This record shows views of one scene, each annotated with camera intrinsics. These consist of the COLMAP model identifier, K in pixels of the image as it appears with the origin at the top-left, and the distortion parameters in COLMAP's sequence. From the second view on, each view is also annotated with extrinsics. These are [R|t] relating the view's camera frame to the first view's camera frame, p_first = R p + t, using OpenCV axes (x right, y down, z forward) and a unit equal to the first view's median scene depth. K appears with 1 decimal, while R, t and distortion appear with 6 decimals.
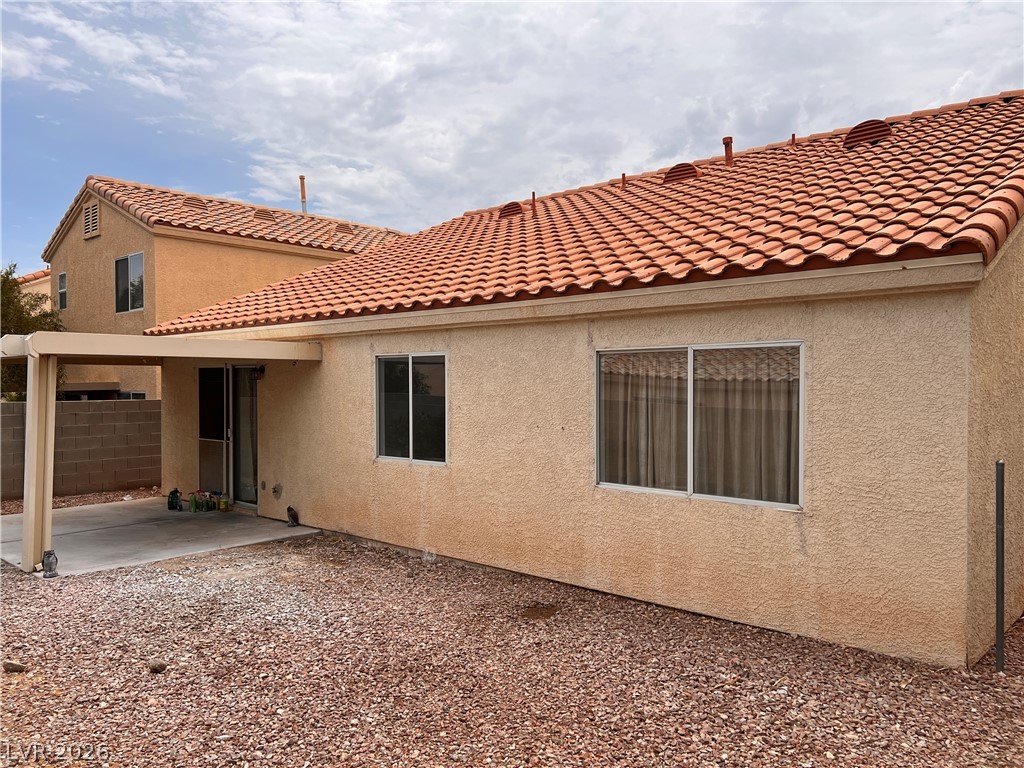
lens RADIAL K [[777.9, 0, 512.0], [0, 777.9, 384.0], [0, 0, 1]] dist [0.088183, -0.125546]
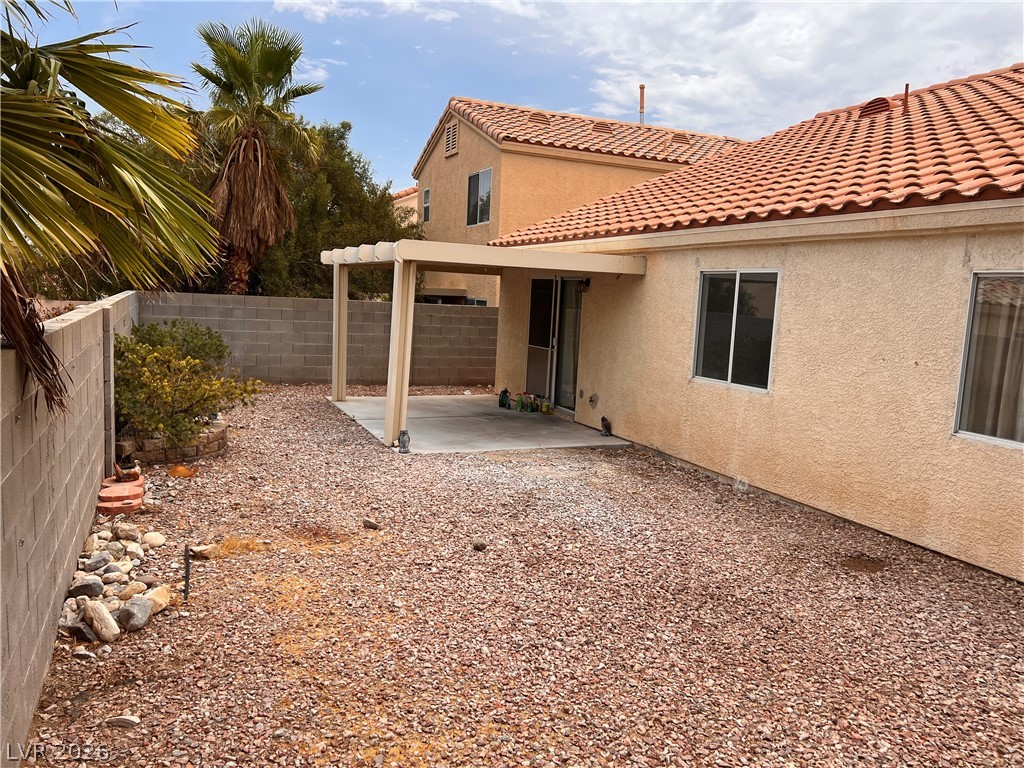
lens RADIAL K [[772.2, 0, 505.4], [0, 772.2, 386.1], [0, 0, 1]] dist [0.059468, -0.065535]
pose [[0.912930, 0.095558, -0.396771, -0.003647], [-0.052466, 0.991615, 0.118101, 0.003977], [0.404729, -0.087001, 0.910289, 0.032599]]
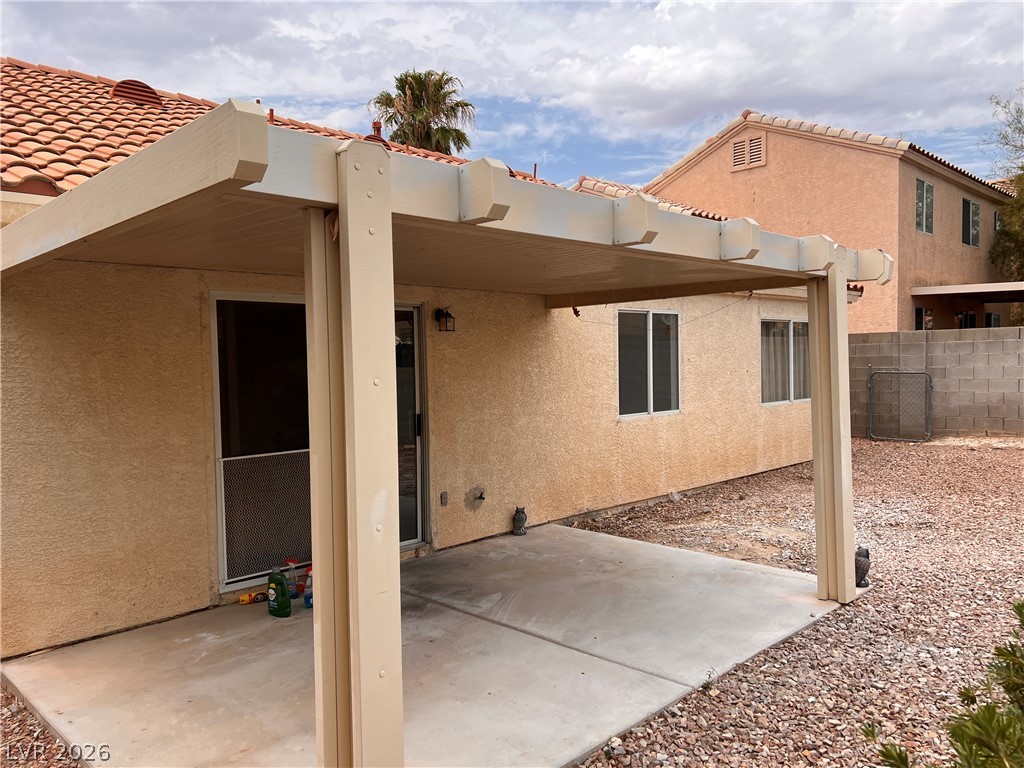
lens RADIAL K [[772.2, 0, 505.4], [0, 772.2, 386.1], [0, 0, 1]] dist [0.059468, -0.065535]
pose [[0.044174, -0.033287, 0.998469, -1.291691], [0.021504, 0.999245, 0.032361, 0.026605], [-0.998792, 0.020042, 0.044857, 1.270662]]
